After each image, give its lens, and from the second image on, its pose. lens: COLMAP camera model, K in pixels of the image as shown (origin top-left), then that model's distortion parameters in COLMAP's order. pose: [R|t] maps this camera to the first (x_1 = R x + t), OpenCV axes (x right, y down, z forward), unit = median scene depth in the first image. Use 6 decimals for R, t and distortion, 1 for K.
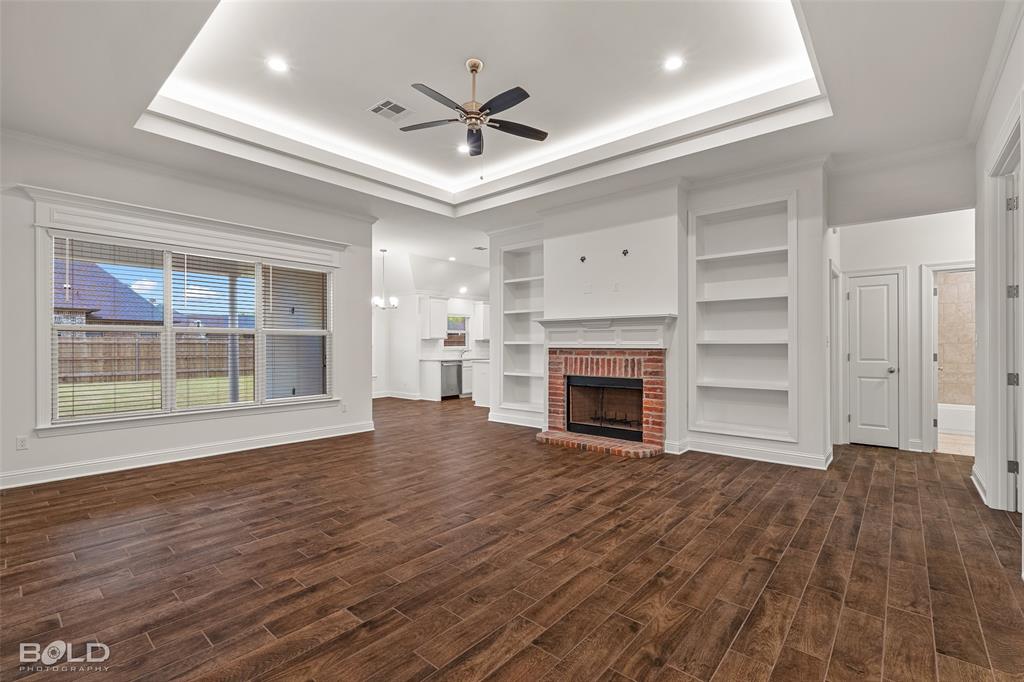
lens RADIAL K [[456.0, 0, 513.1], [0, 456.0, 344.1], [0, 0, 1]] dist [-0.004432, 0.000020]
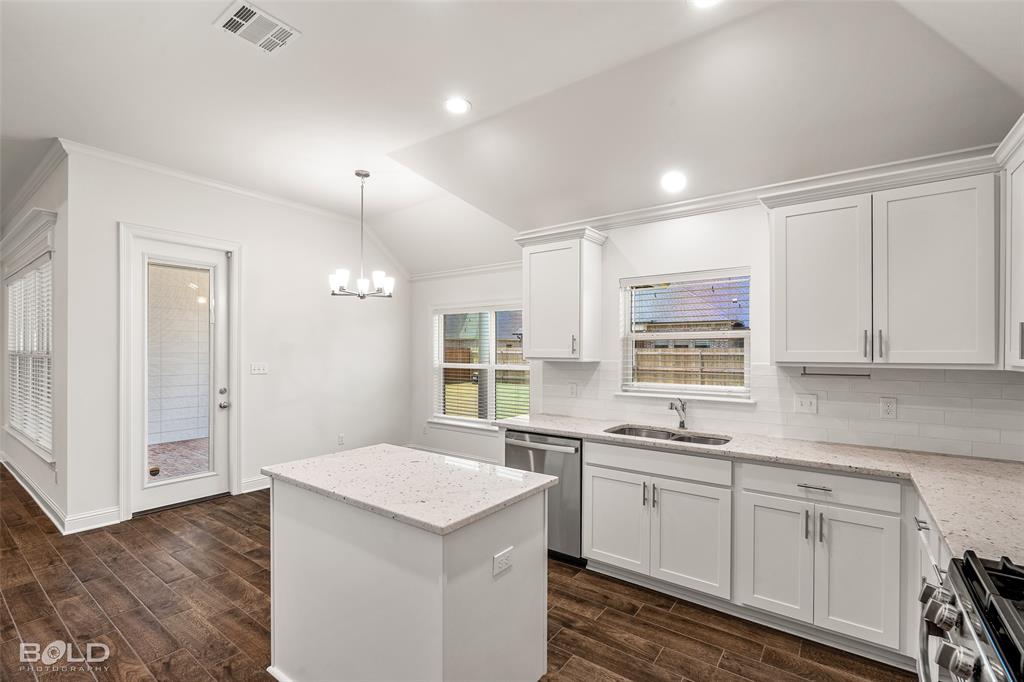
lens RADIAL K [[457.8, 0, 508.6], [0, 457.8, 352.7], [0, 0, 1]] dist [-0.000332, -0.000317]
pose [[0.065739, 0.004870, -0.997825, 0.334053], [-0.000188, 0.999988, 0.004868, -0.037363], [0.997837, -0.000132, 0.065739, 1.880258]]
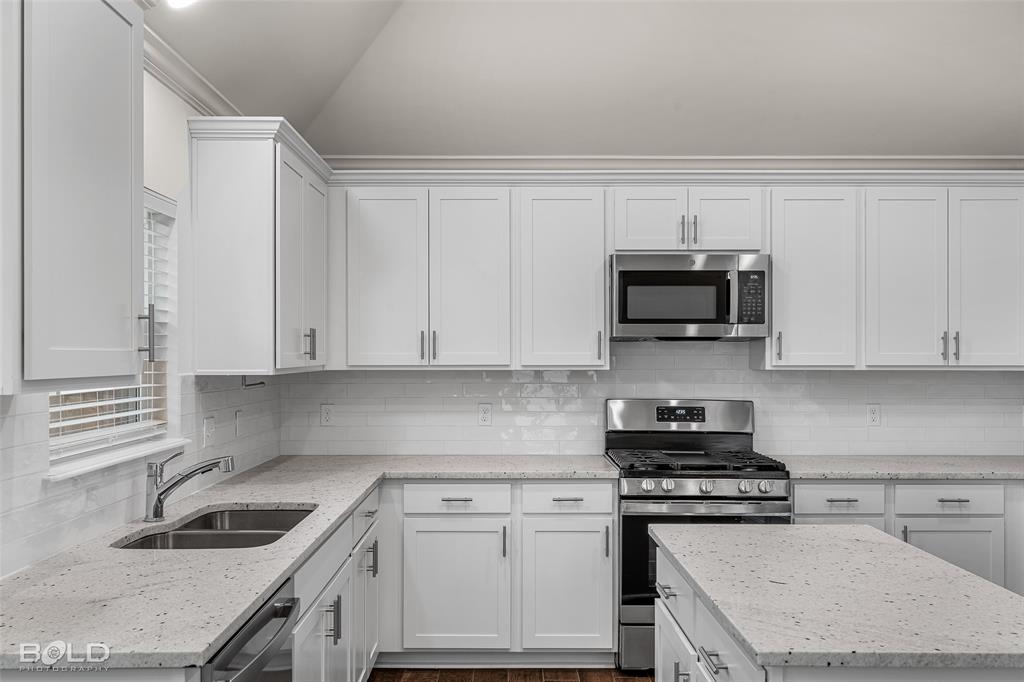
lens RADIAL K [[858.6, 0, 506.9], [0, 858.6, 355.5], [0, 0, 1]] dist [0.003292, 0.000752]
pose [[0.758334, 0.000501, 0.651866, -0.421714], [-0.003385, 0.999989, 0.003169, -0.037470], [-0.651857, -0.004609, 0.758328, 1.614135]]
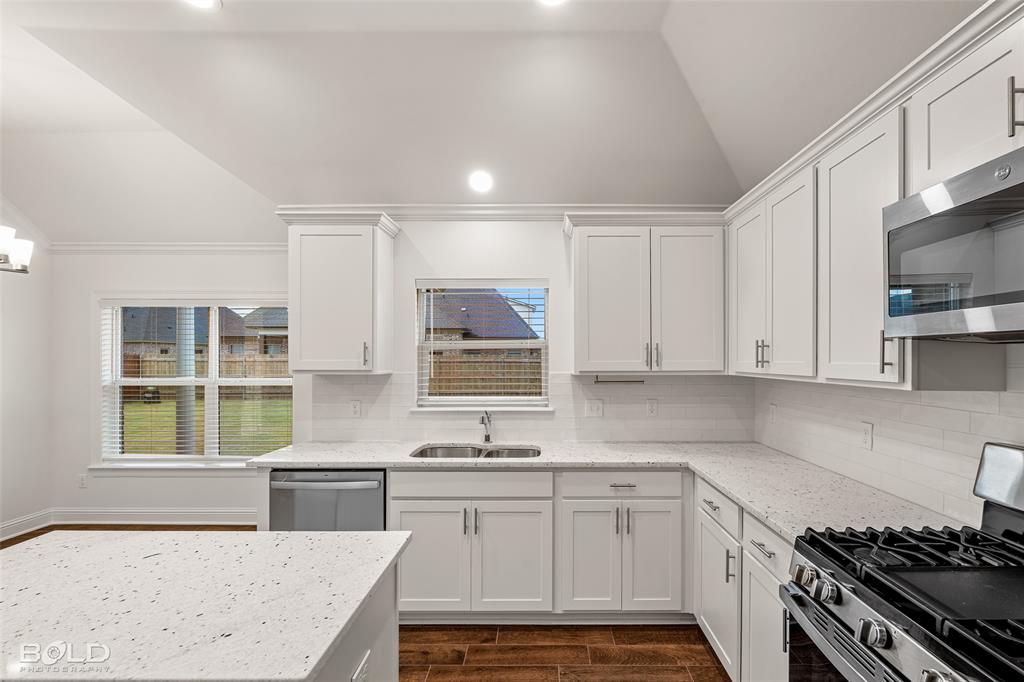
lens RADIAL K [[467.7, 0, 543.2], [0, 467.7, 356.5], [0, 0, 1]] dist [-0.003855, -0.000189]
pose [[0.650917, -0.000362, -0.759149, 0.240229], [0.001706, 0.999998, 0.000985, -0.042762], [0.759147, -0.001937, 0.650916, 1.820011]]
